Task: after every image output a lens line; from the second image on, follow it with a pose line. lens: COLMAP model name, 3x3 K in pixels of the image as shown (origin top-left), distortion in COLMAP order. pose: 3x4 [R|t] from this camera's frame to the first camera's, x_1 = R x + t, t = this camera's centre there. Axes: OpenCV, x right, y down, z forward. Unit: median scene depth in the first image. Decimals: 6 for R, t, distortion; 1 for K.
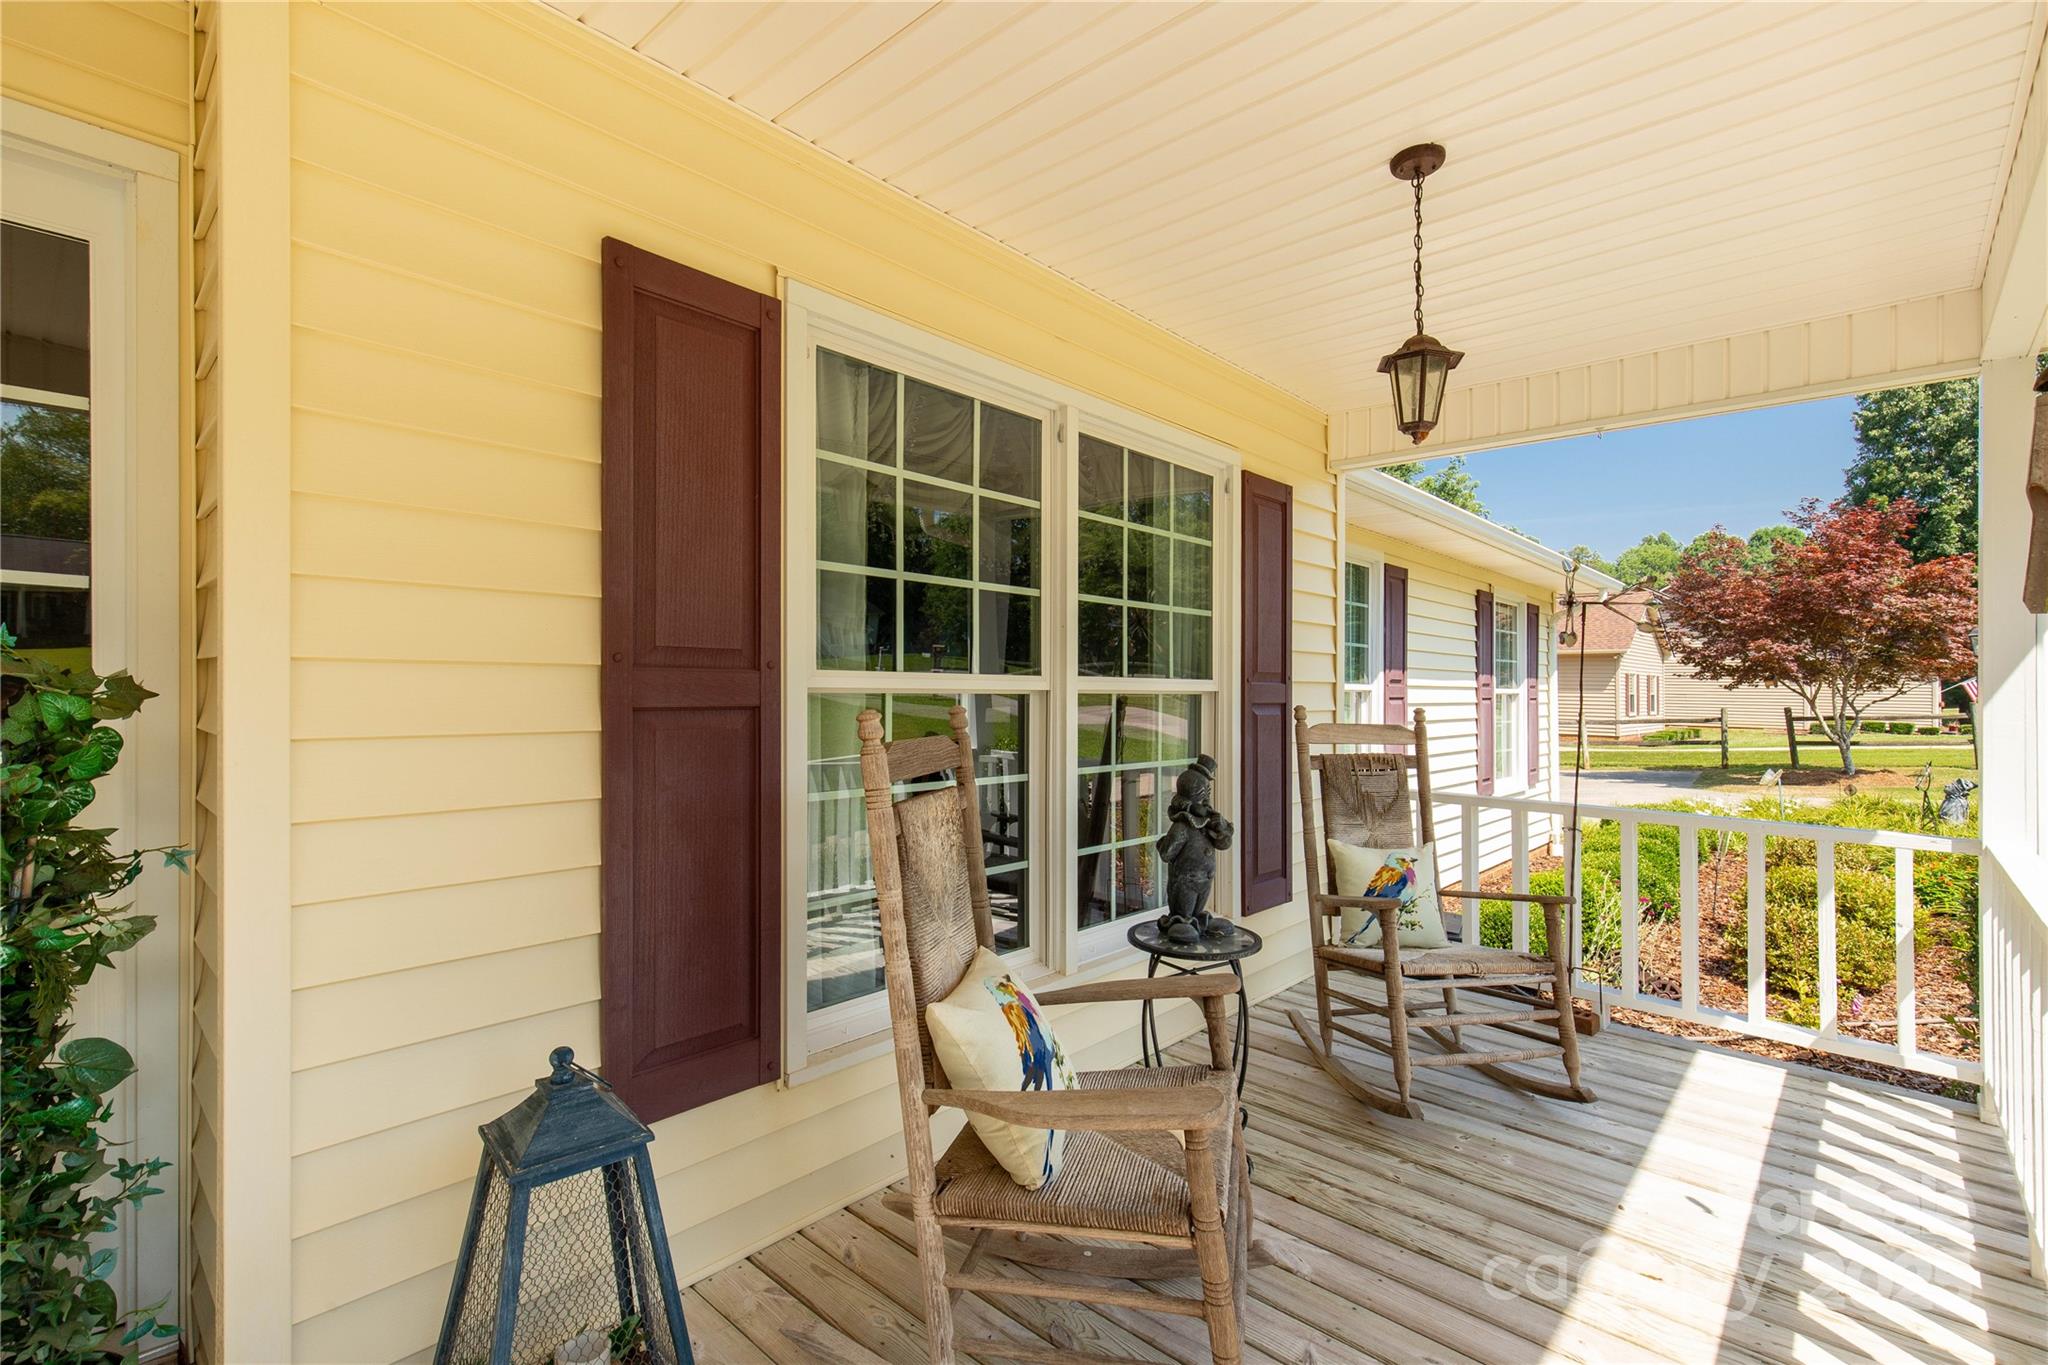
lens RADIAL K [[934.8, 0, 1023.0], [0, 934.8, 694.6], [0, 0, 1]] dist [0.000292, 0.000194]
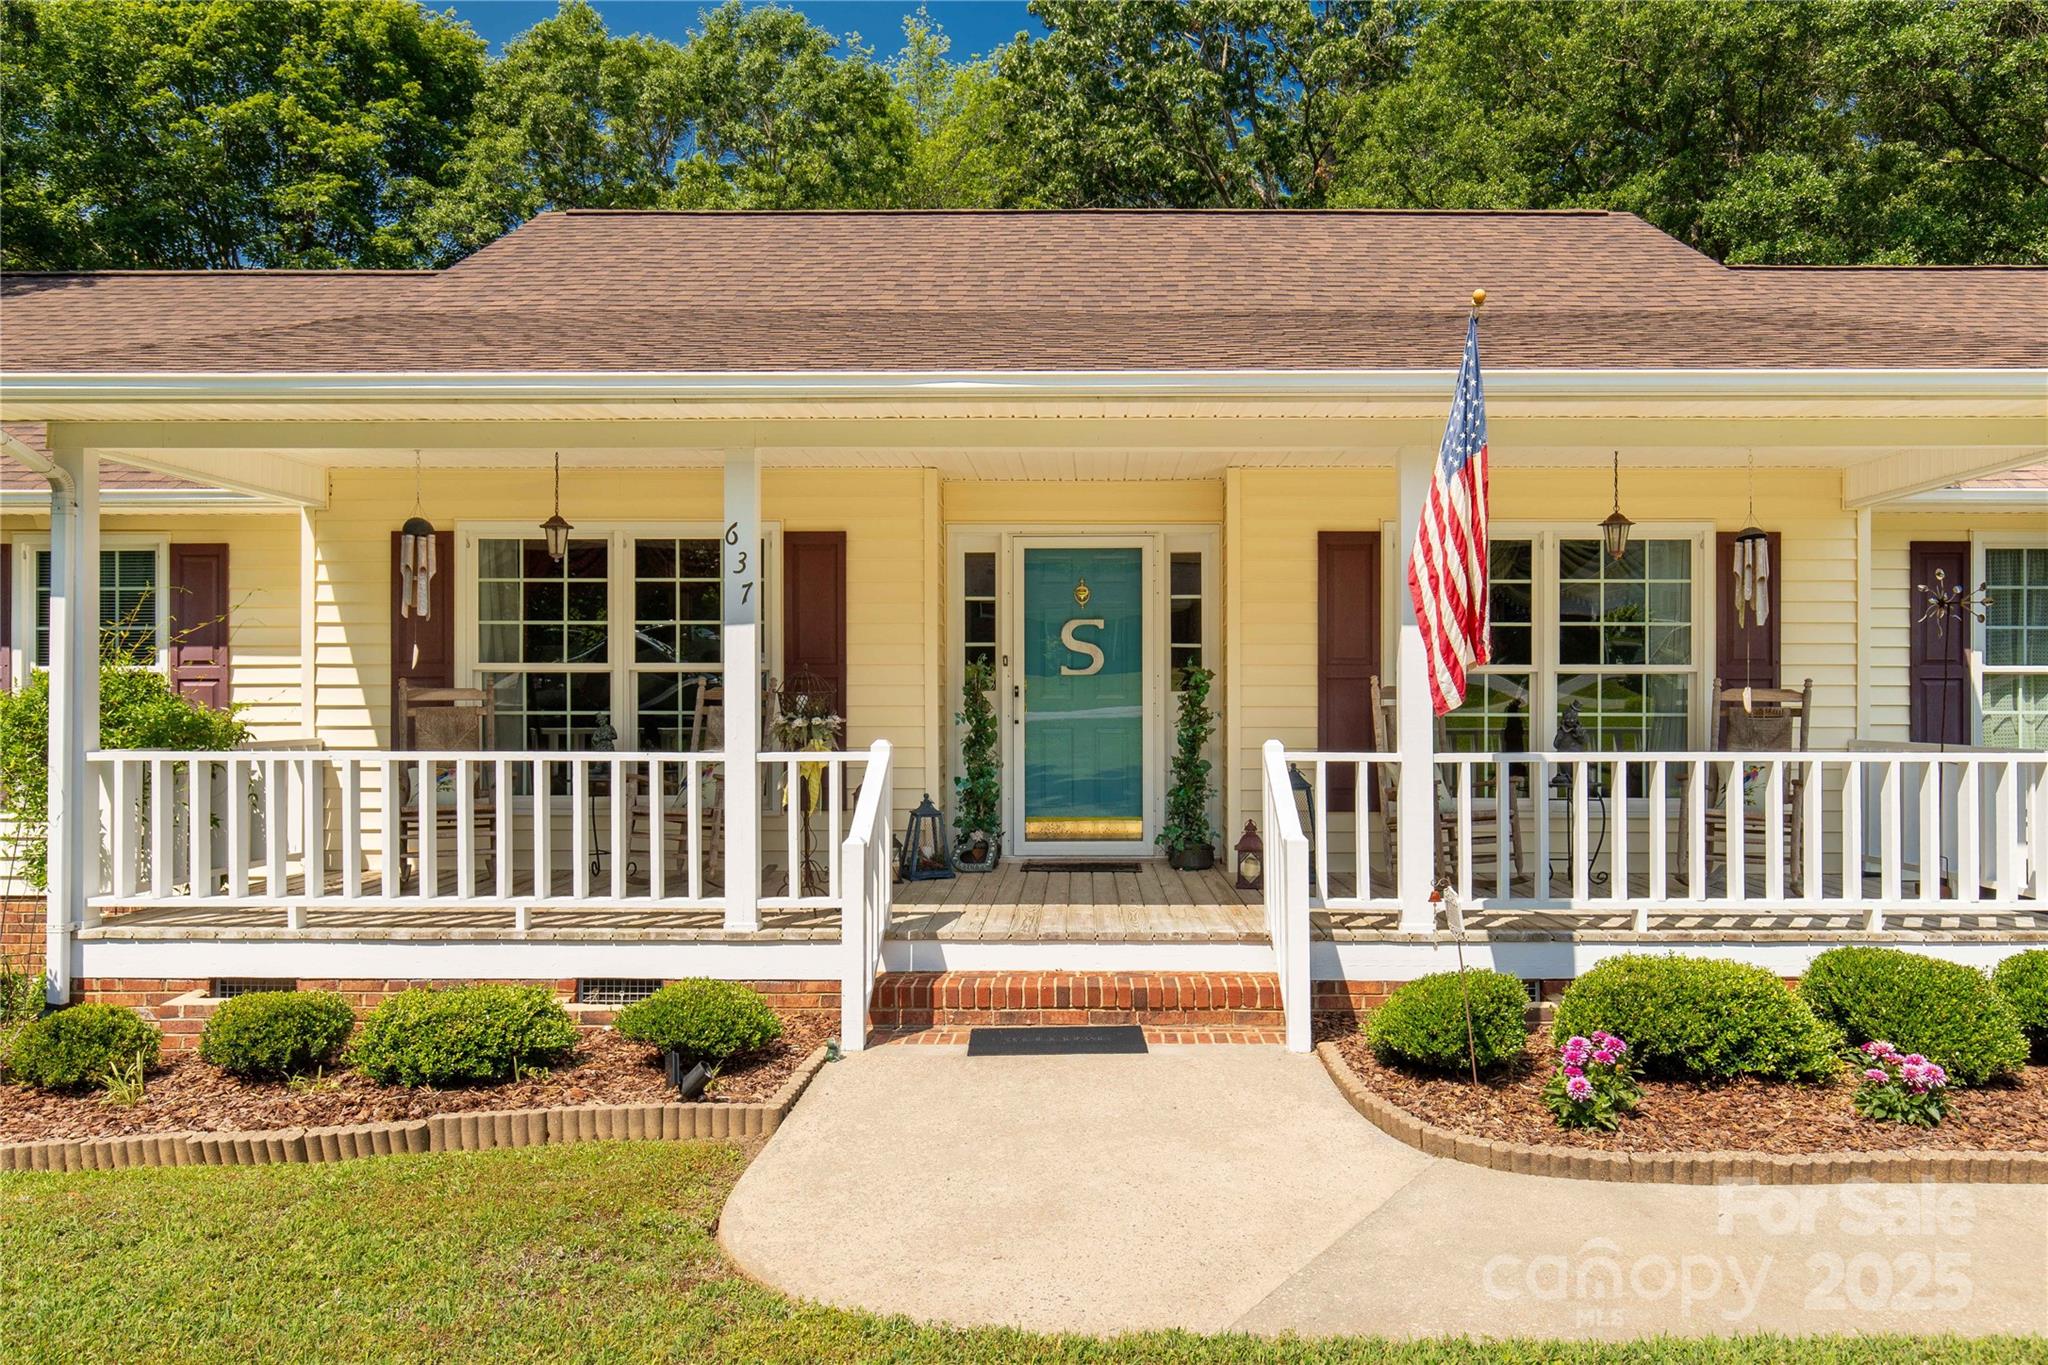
lens RADIAL K [[1447.7, 0, 1024.0], [0, 1447.7, 682.5], [0, 0, 1]] dist [0.001103, 0.000392]
pose [[0.646435, -0.008995, -0.762916, 2.689229], [0.004224, 0.999957, -0.008210, 0.066311], [0.762957, 0.002085, 0.646445, -2.985781]]
